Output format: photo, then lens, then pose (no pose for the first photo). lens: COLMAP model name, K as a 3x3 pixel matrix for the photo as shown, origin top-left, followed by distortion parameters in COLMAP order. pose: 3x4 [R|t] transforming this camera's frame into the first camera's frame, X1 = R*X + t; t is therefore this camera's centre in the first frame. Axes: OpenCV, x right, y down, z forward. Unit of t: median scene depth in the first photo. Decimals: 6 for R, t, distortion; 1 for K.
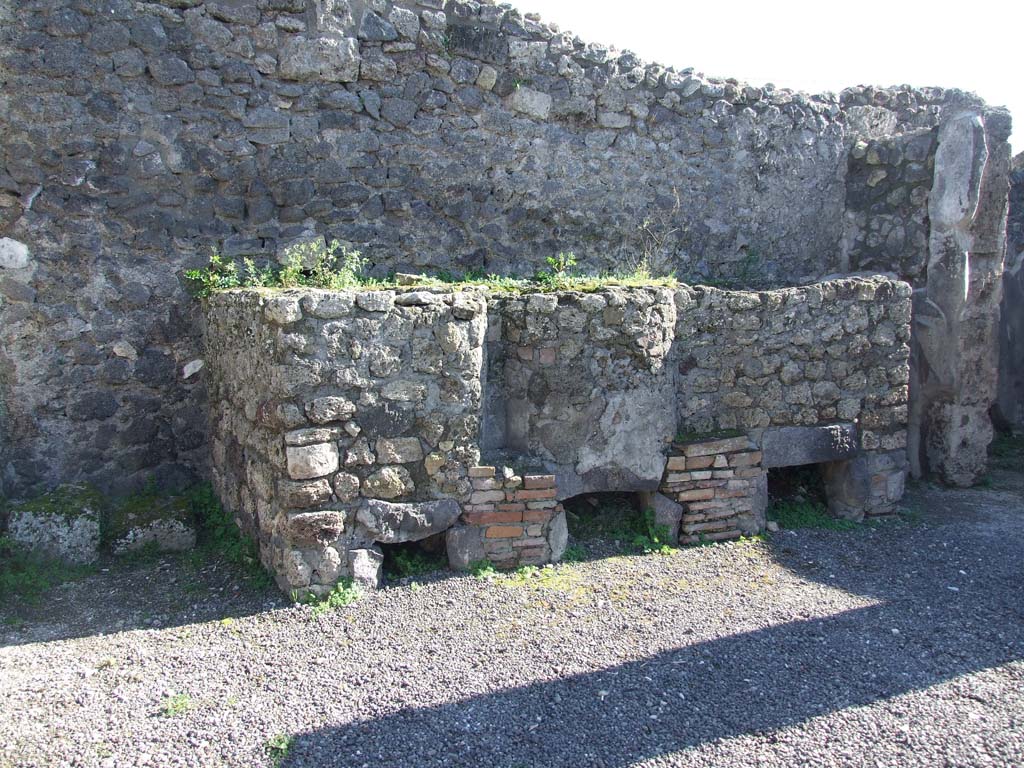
lens RADIAL K [[855.5, 0, 514.6], [0, 855.5, 355.3], [0, 0, 1]] dist [-0.068016, 0.074460]
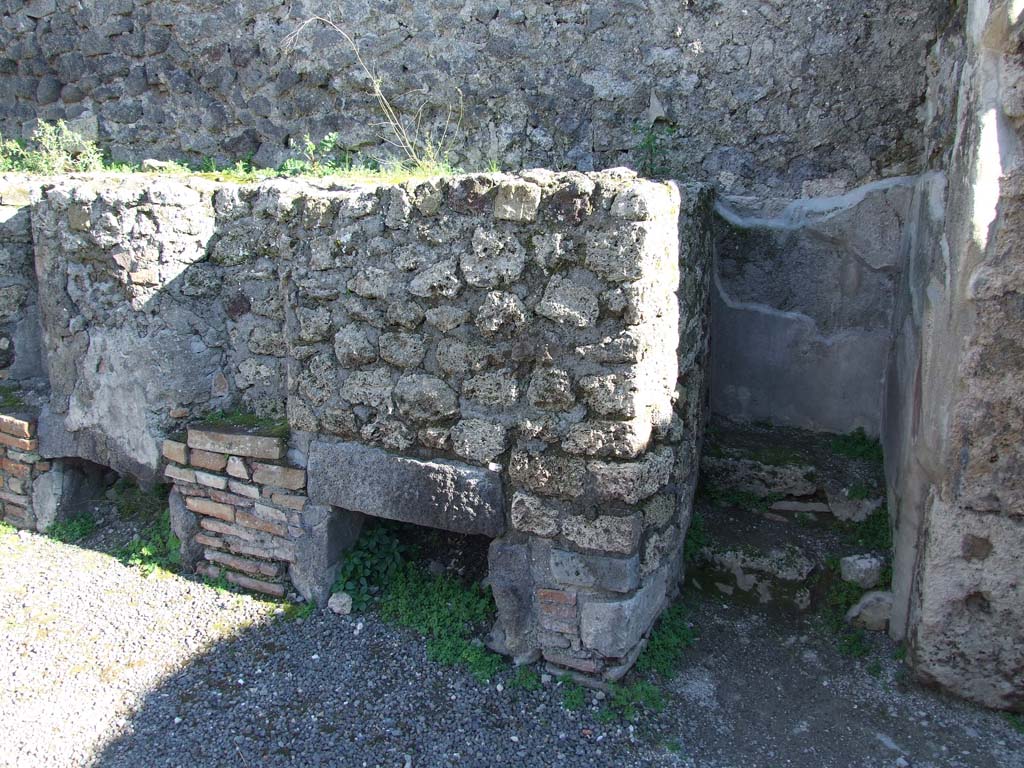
lens RADIAL K [[855.5, 0, 514.6], [0, 855.5, 355.3], [0, 0, 1]] dist [-0.068016, 0.074460]
pose [[0.703494, 0.165274, -0.691217, 0.755346], [-0.094103, 0.985683, 0.139908, -0.057770], [0.704444, -0.033379, 0.708975, 0.673108]]
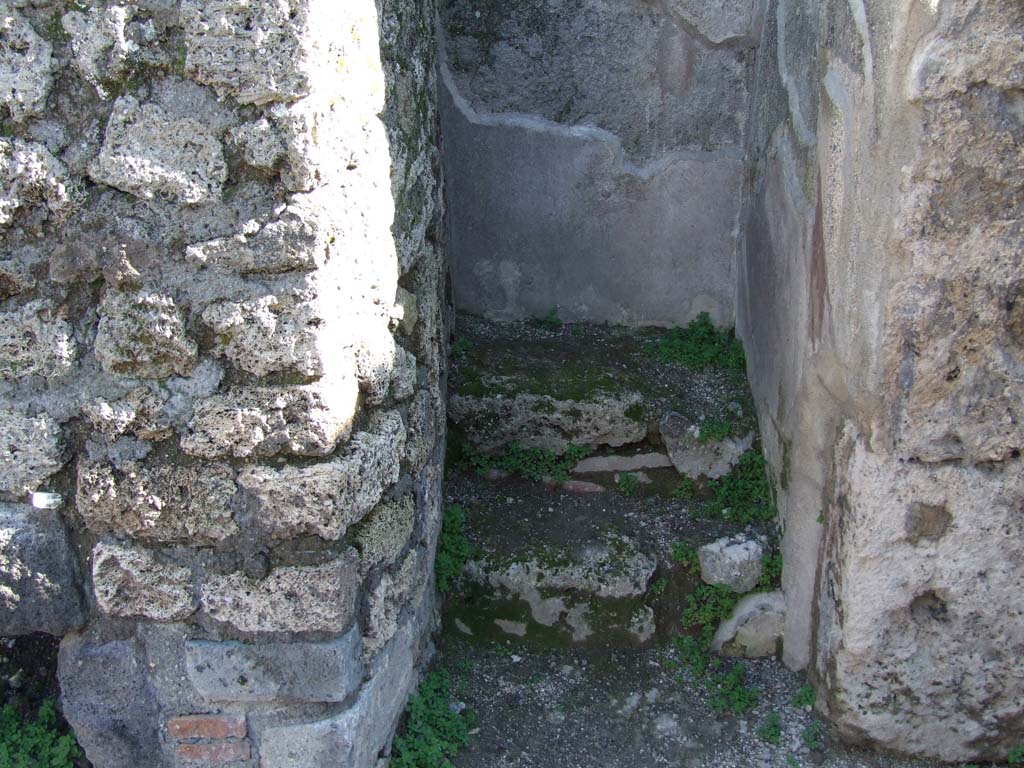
lens RADIAL K [[1256.1, 0, 552.1], [0, 1256.1, 324.5], [0, 0, 1]] dist [-0.033592, 0.034200]
pose [[0.899100, 0.155051, -0.409364, 0.679184], [-0.060058, 0.970018, 0.235497, -0.063224], [0.433605, -0.187150, 0.881454, 0.776333]]
